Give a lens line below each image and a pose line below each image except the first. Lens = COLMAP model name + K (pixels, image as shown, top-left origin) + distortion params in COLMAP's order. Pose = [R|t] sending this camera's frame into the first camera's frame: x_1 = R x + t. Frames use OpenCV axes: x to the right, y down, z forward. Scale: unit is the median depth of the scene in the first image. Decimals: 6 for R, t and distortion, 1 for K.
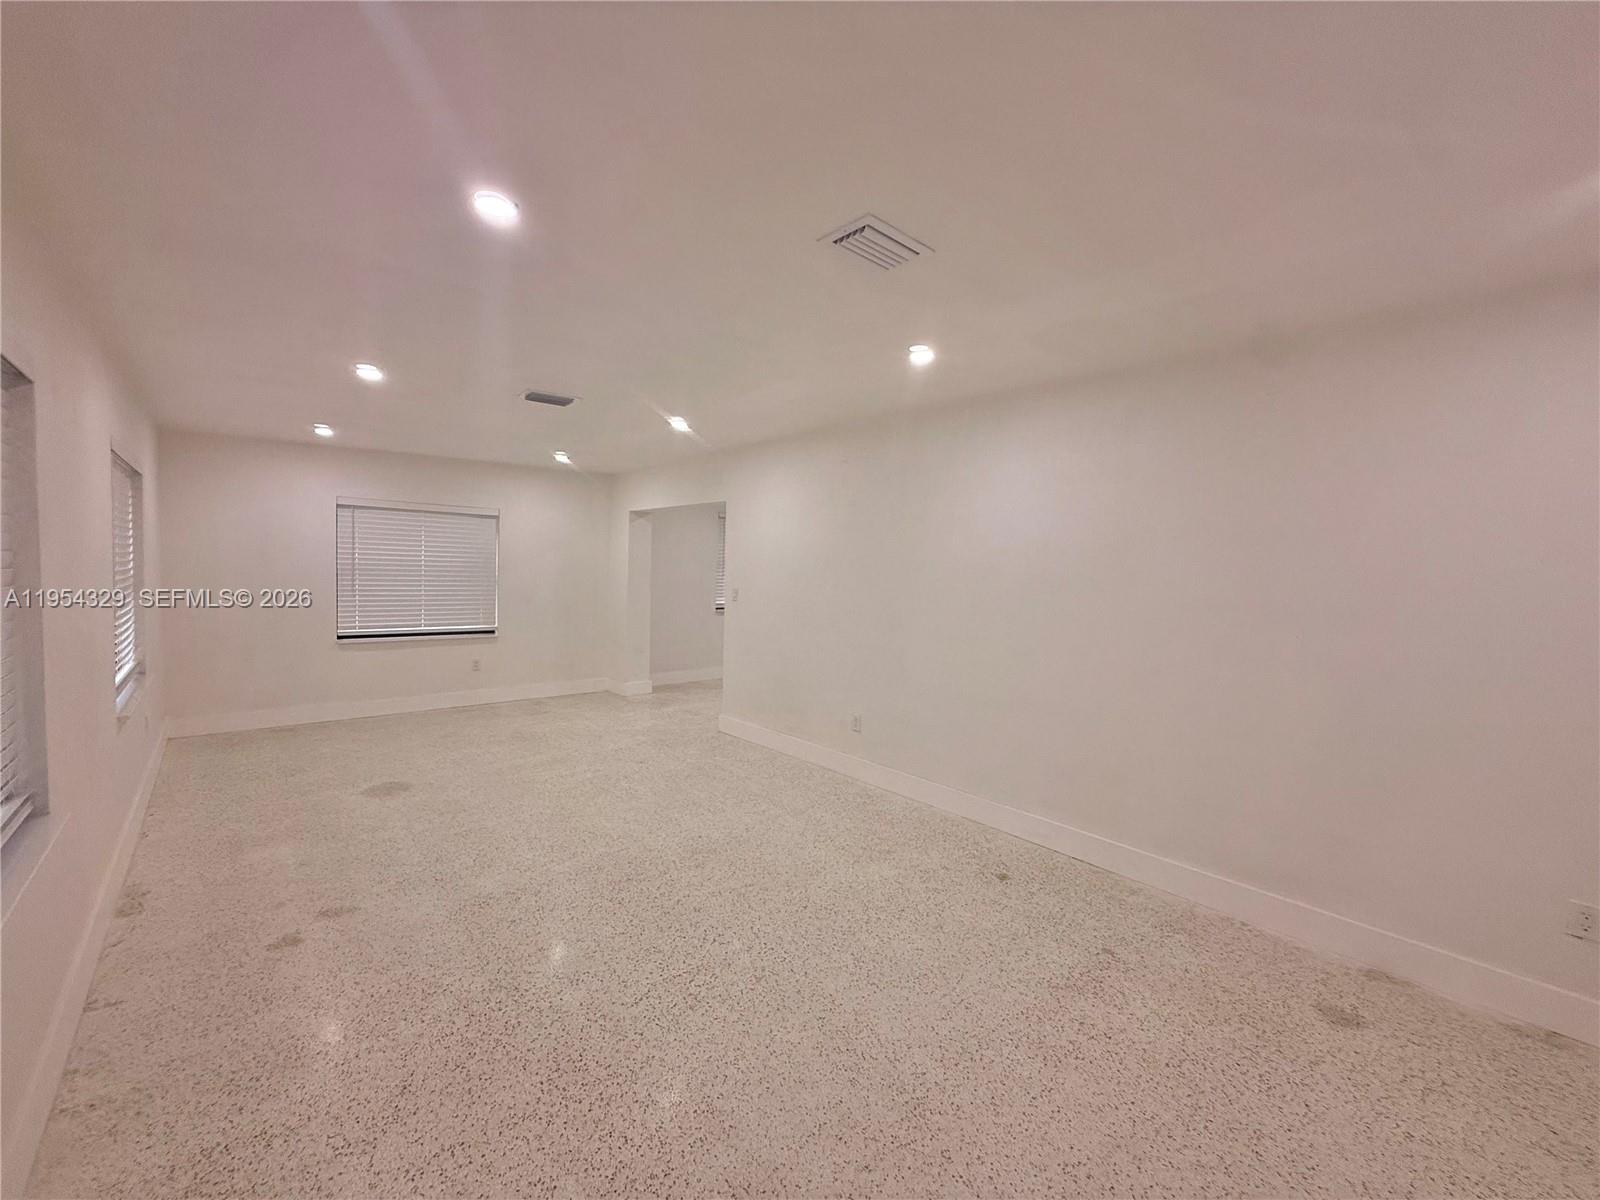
lens RADIAL K [[635.8, 0, 792.5], [0, 635.8, 599.7], [0, 0, 1]] dist [-0.000058, 0.000127]
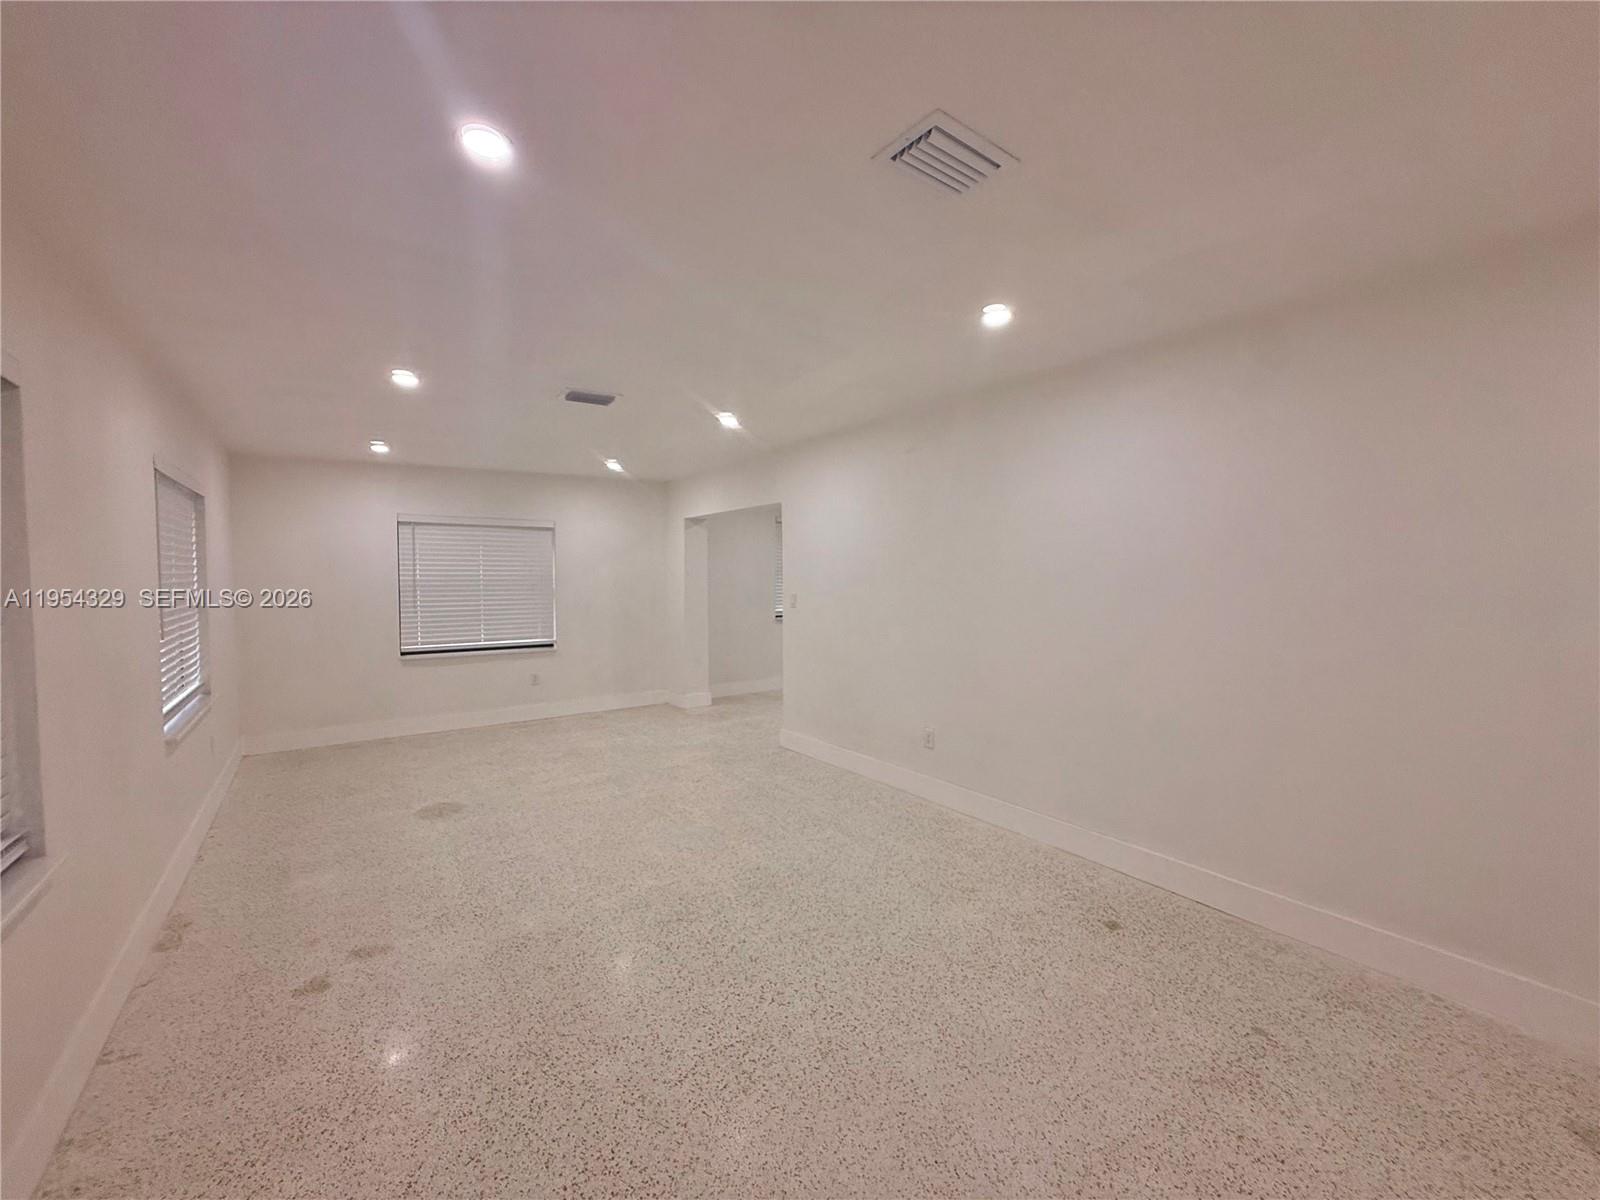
lens RADIAL K [[635.8, 0, 792.5], [0, 635.8, 599.7], [0, 0, 1]] dist [-0.000058, 0.000127]
pose [[0.994766, -0.025873, -0.098853, 0.003080], [0.024697, 0.999609, -0.013102, 0.004860], [0.099154, 0.010592, 0.995016, 0.134047]]
